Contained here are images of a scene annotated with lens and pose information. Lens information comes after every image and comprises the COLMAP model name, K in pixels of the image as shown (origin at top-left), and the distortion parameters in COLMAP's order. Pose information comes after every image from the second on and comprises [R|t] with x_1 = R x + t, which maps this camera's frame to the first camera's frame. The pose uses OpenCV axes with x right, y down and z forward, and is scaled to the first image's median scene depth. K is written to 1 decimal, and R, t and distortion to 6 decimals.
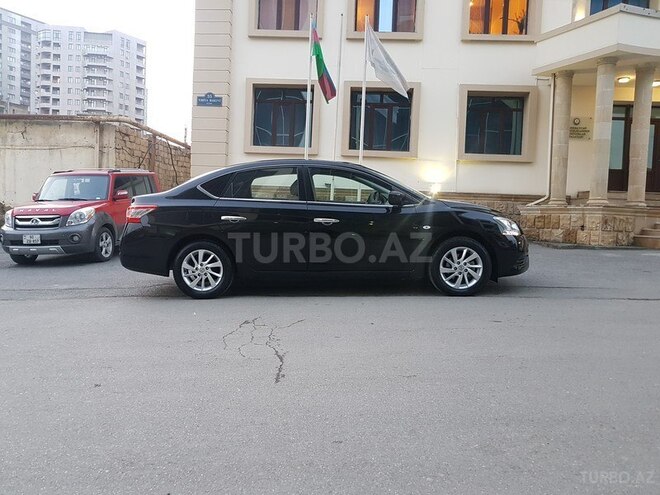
lens RADIAL K [[491.3, 0, 330.0], [0, 491.3, 247.5], [0, 0, 1]] dist [-0.003959, 0.002427]
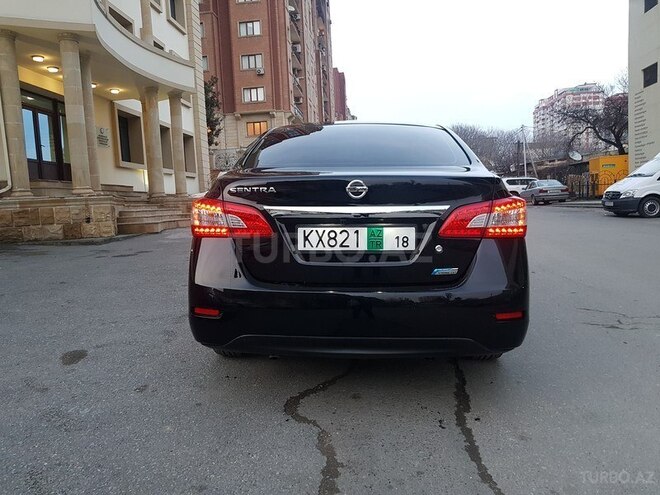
lens RADIAL K [[494.3, 0, 298.8], [0, 494.3, 249.1], [0, 0, 1]] dist [-0.003720, 0.003738]
pose [[0.120257, -0.134310, 0.983615, -0.318277], [0.116748, 0.985844, 0.120341, -0.047175], [-0.985854, 0.100363, 0.134235, 0.455222]]
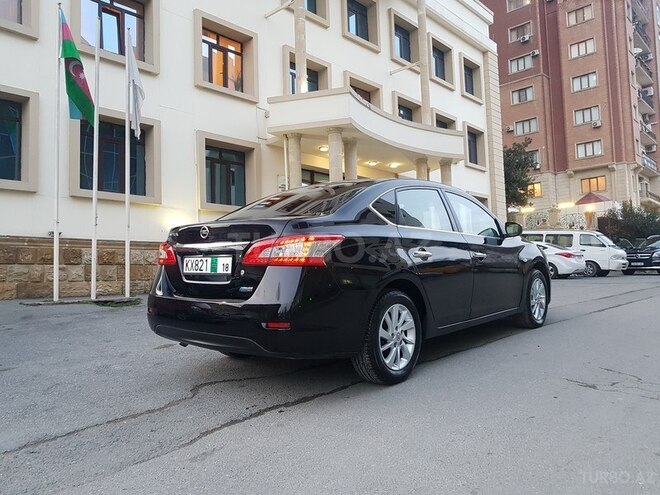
lens RADIAL K [[491.3, 0, 330.0], [0, 491.3, 247.5], [0, 0, 1]] dist [-0.003959, 0.002427]
pose [[0.673684, -0.010453, 0.738945, -0.290464], [0.102156, 0.991618, -0.079107, -0.009411], [-0.731924, 0.128781, 0.669105, 0.235865]]
